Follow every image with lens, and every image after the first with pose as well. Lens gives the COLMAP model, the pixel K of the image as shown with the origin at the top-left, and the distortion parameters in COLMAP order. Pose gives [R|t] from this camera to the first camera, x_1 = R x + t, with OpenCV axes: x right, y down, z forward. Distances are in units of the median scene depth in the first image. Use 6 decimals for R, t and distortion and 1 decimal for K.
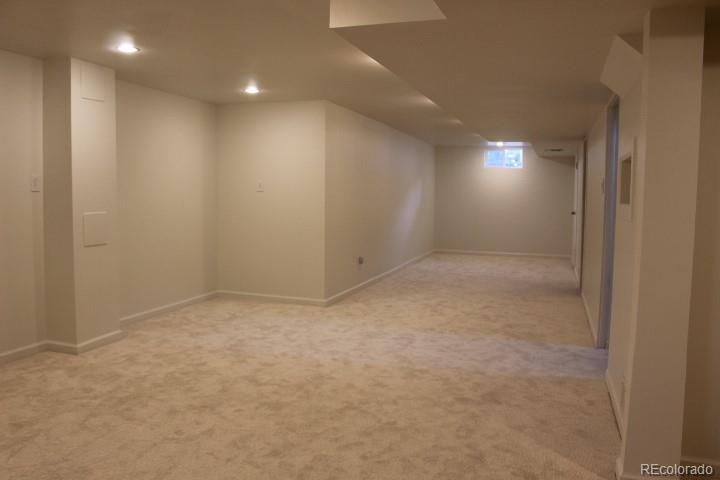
lens RADIAL K [[601.6, 0, 357.7], [0, 601.6, 238.5], [0, 0, 1]] dist [-0.093490, 0.030632]
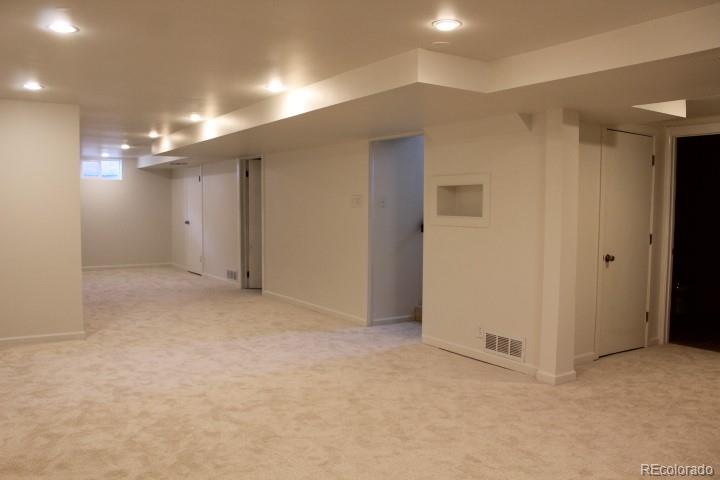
lens RADIAL K [[601.6, 0, 358.8], [0, 601.6, 242.7], [0, 0, 1]] dist [-0.093490, 0.030632]
pose [[0.598192, -0.053103, 0.799591, -0.801863], [0.056167, 0.998126, 0.024268, -0.039972], [-0.799382, 0.030394, 0.600054, 0.259096]]
